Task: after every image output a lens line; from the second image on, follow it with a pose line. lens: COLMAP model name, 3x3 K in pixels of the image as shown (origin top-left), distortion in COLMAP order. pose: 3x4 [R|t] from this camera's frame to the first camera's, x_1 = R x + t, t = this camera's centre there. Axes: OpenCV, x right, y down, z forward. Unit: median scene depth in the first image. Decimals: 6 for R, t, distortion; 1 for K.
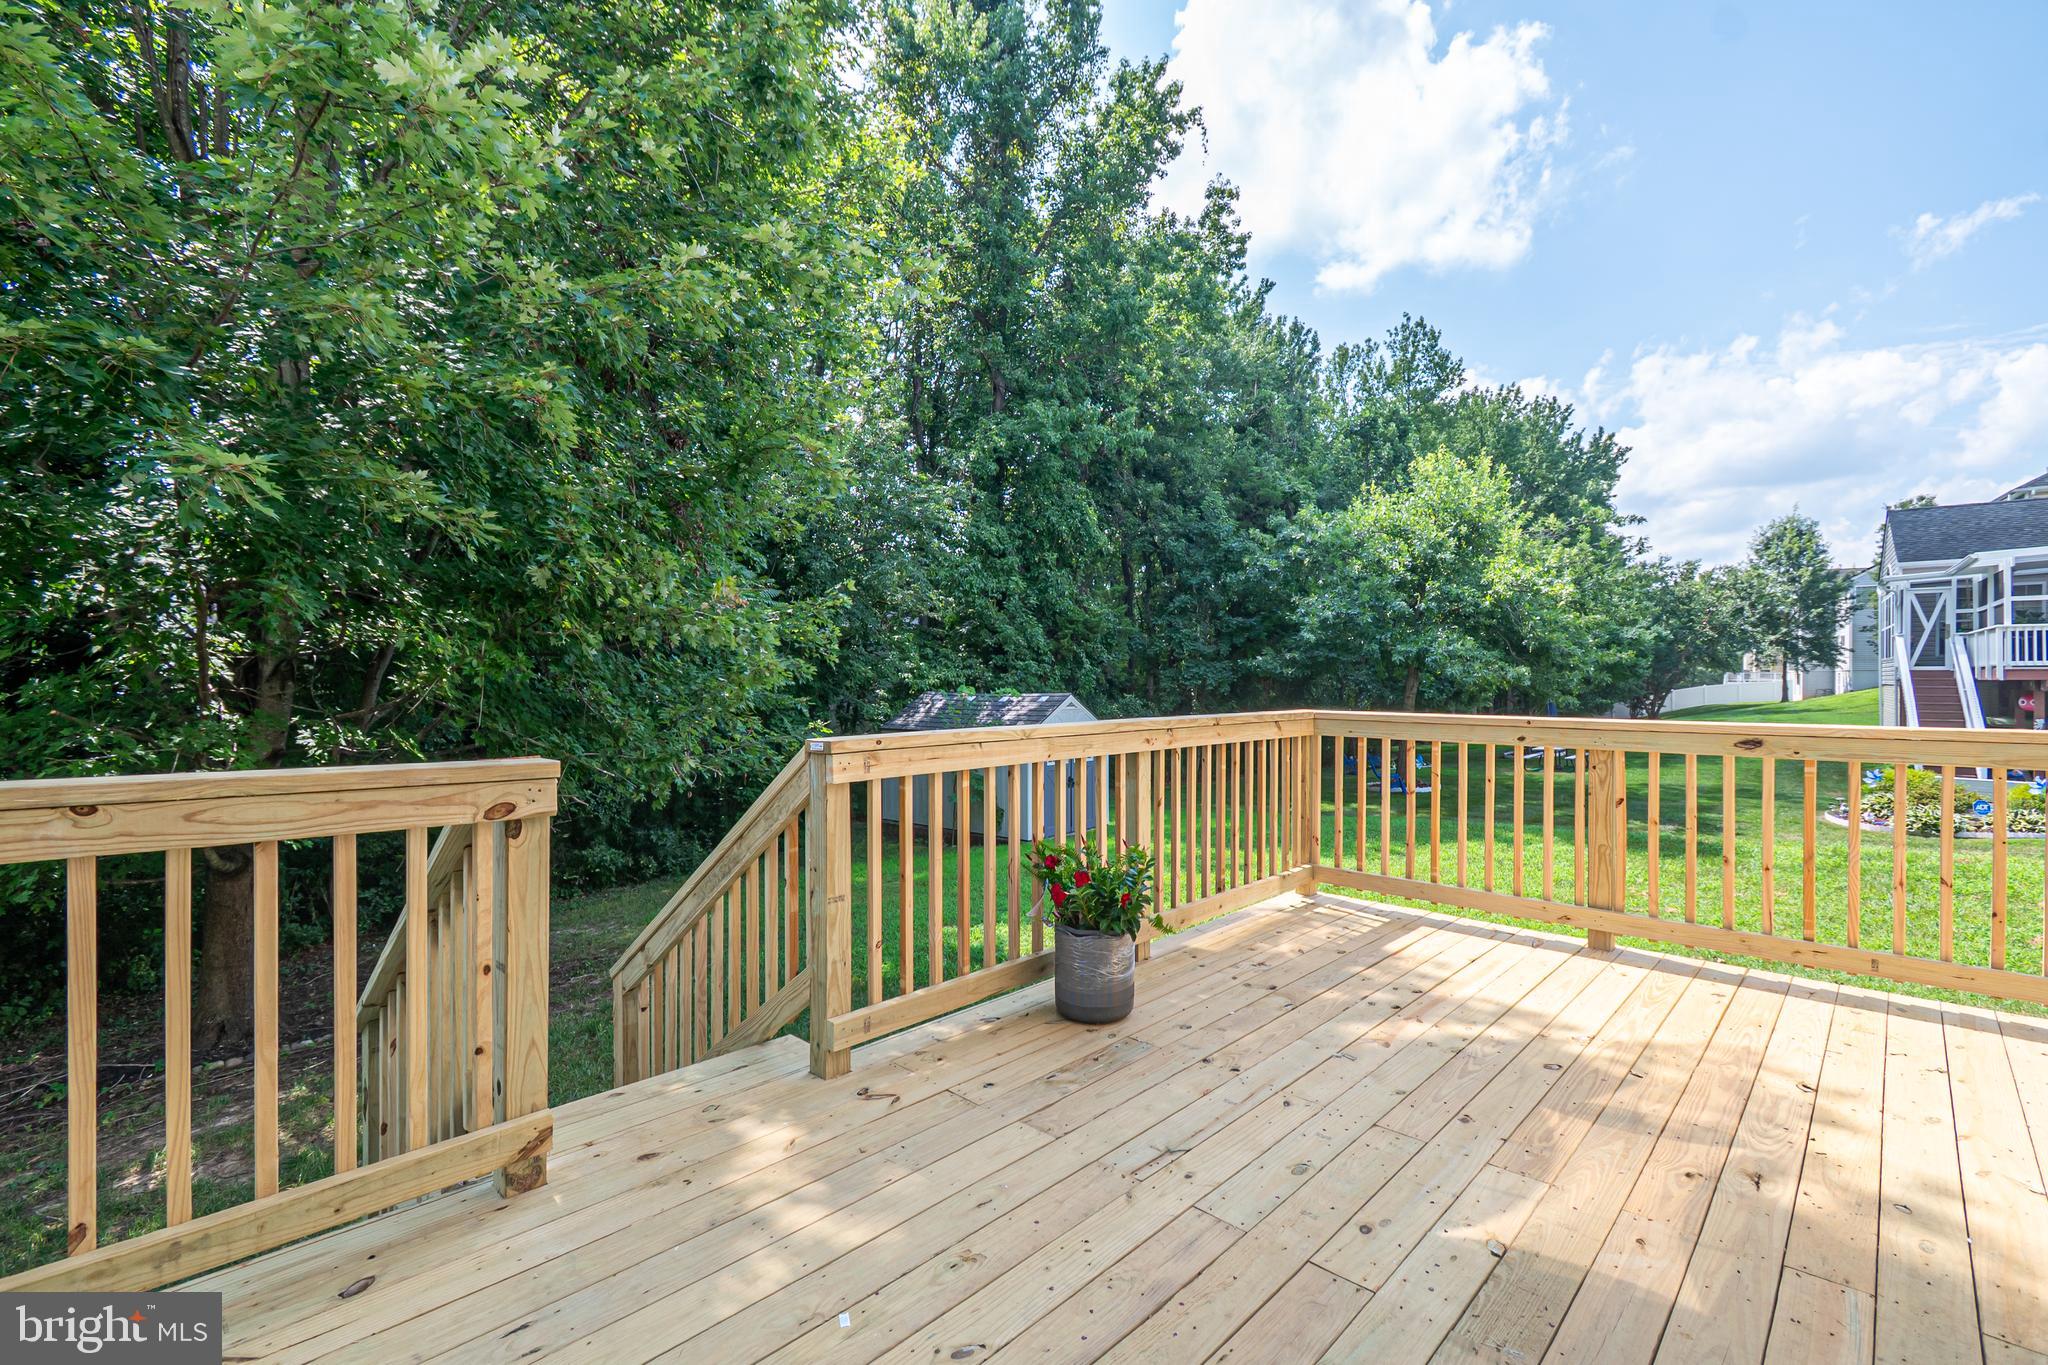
lens RADIAL K [[911.3, 0, 1023.8], [0, 911.3, 679.8], [0, 0, 1]] dist [0.000837, -0.001084]
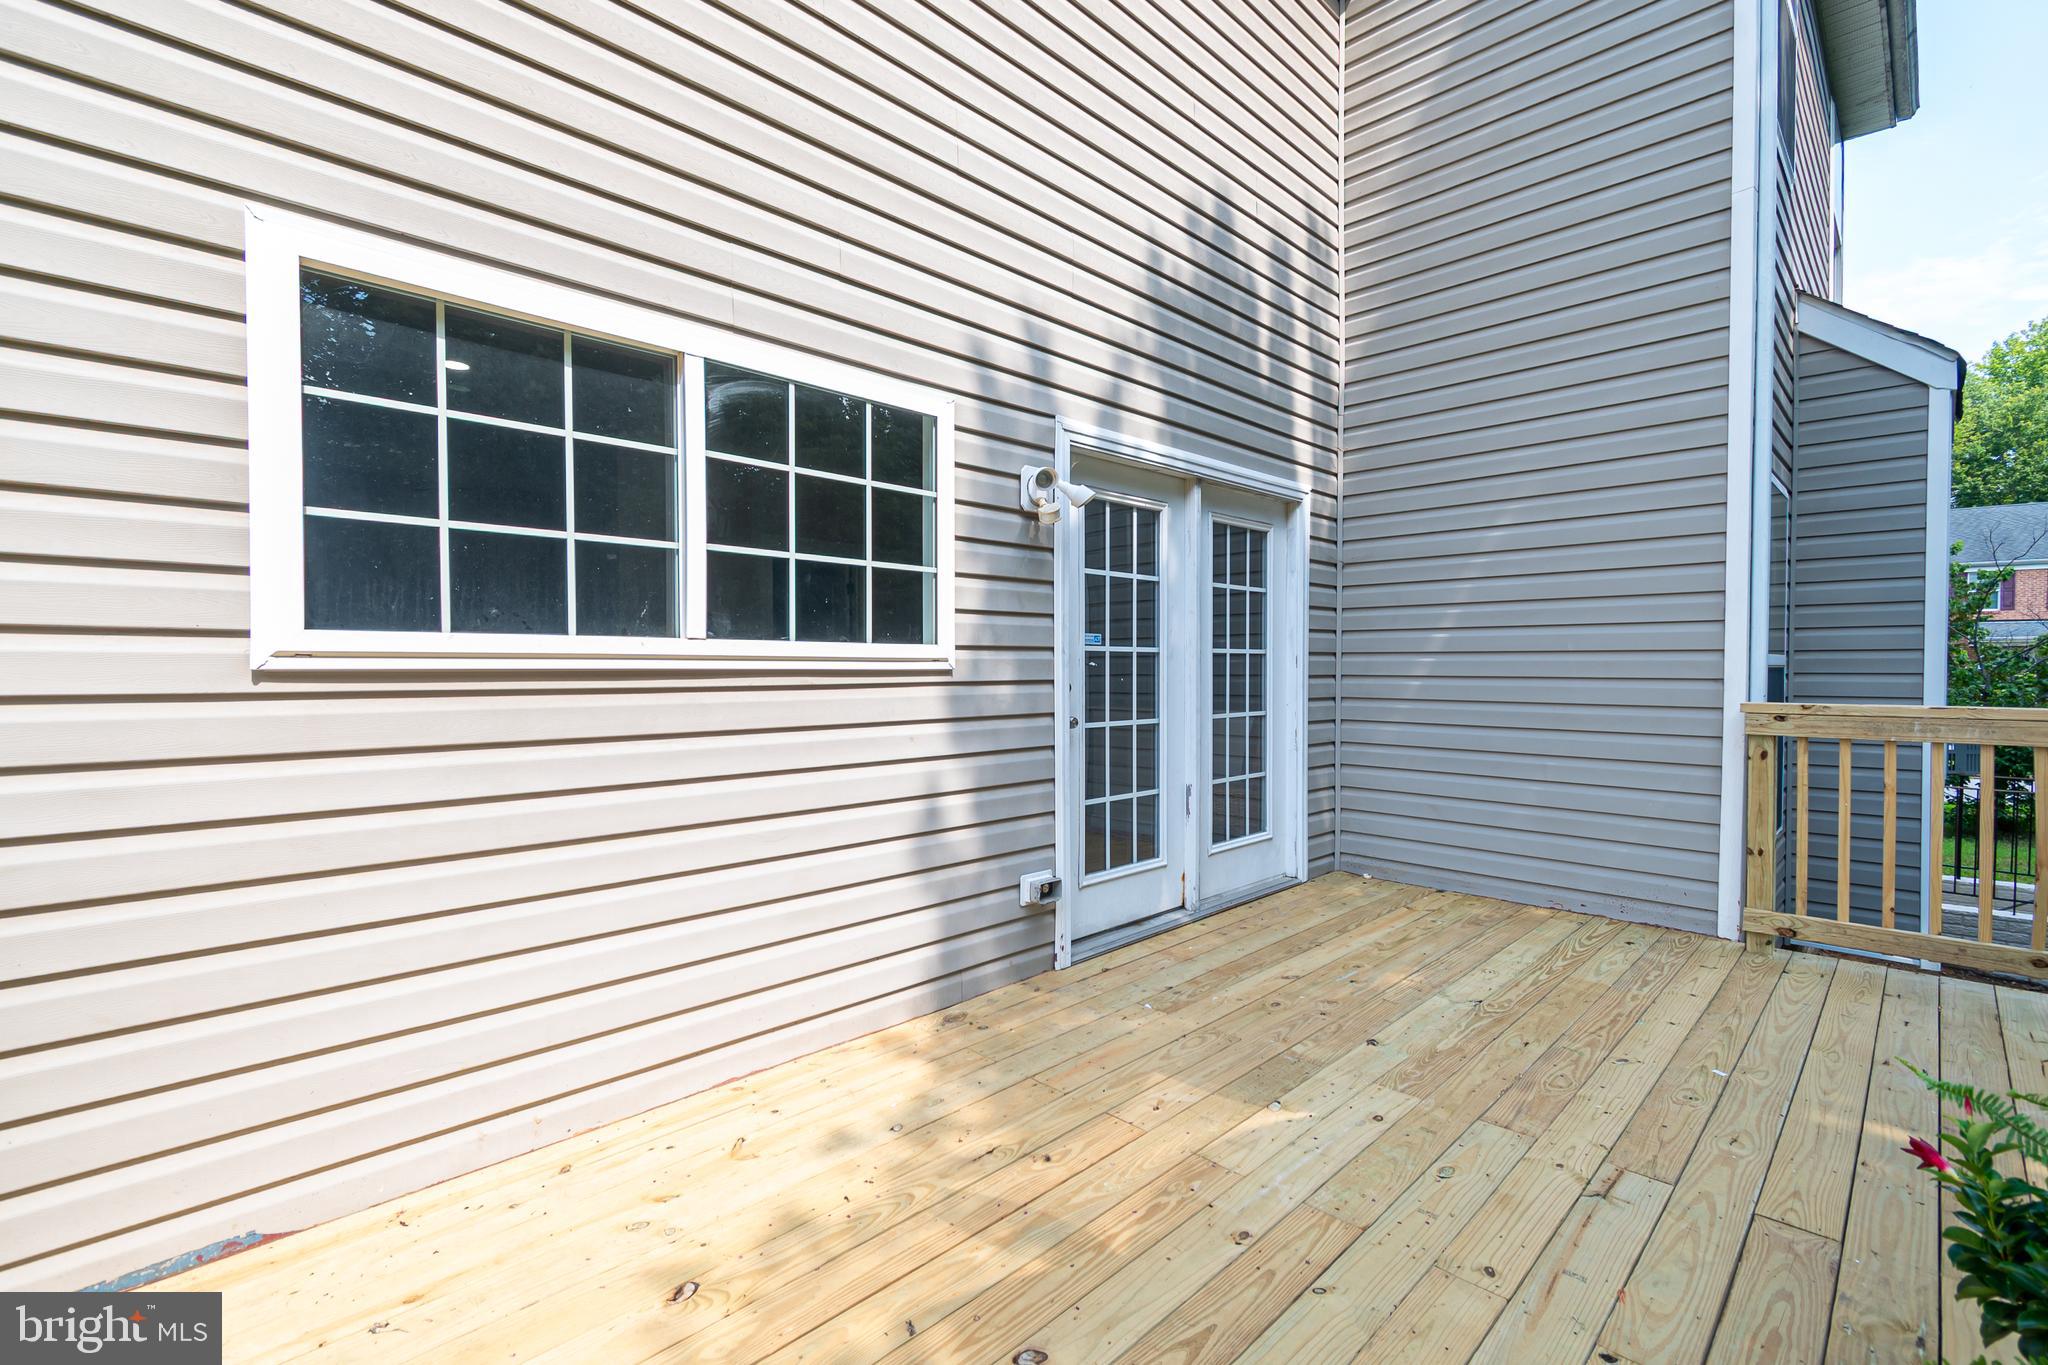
lens RADIAL K [[911.3, 0, 1024.1], [0, 911.3, 677.6], [0, 0, 1]] dist [0.000837, -0.001084]
pose [[-0.999764, 0.006682, 0.020662, 0.714170], [0.006986, 0.999868, 0.014677, 0.001641], [-0.020561, 0.014817, -0.999679, 1.935560]]
